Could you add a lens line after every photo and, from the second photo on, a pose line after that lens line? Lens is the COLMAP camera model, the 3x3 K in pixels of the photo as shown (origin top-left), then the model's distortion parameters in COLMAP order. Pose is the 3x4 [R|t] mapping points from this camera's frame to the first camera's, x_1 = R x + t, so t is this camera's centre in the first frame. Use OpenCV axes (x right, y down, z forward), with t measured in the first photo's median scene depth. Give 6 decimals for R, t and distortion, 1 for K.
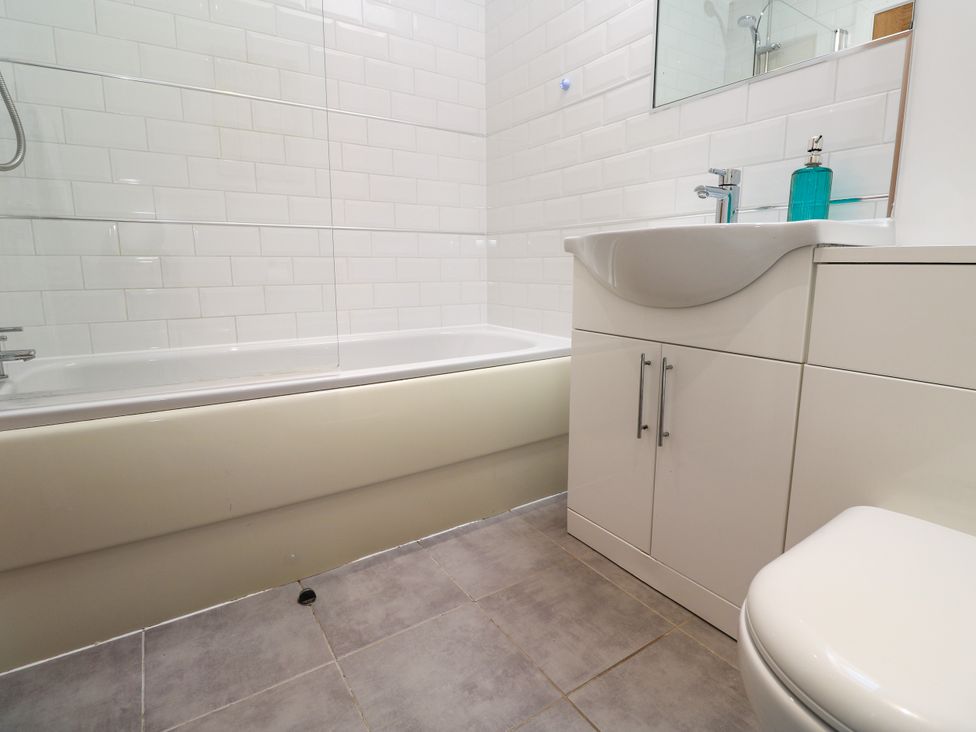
lens RADIAL K [[524.8, 0, 509.6], [0, 524.8, 355.9], [0, 0, 1]] dist [-0.003205, -0.010662]
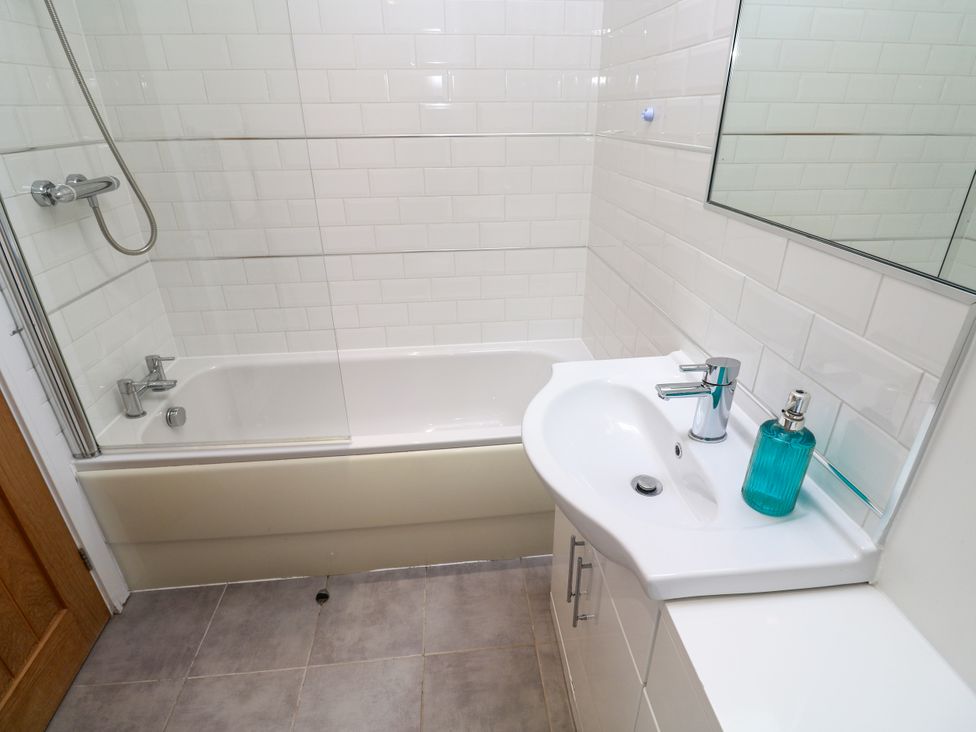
lens RADIAL K [[524.8, 0, 489.2], [0, 524.8, 366.2], [0, 0, 1]] dist [-0.003205, -0.010662]
pose [[0.871618, 0.211550, -0.442187, 0.453834], [-0.077419, 0.950168, 0.301972, -0.537790], [0.484034, -0.228971, 0.844561, 0.206321]]
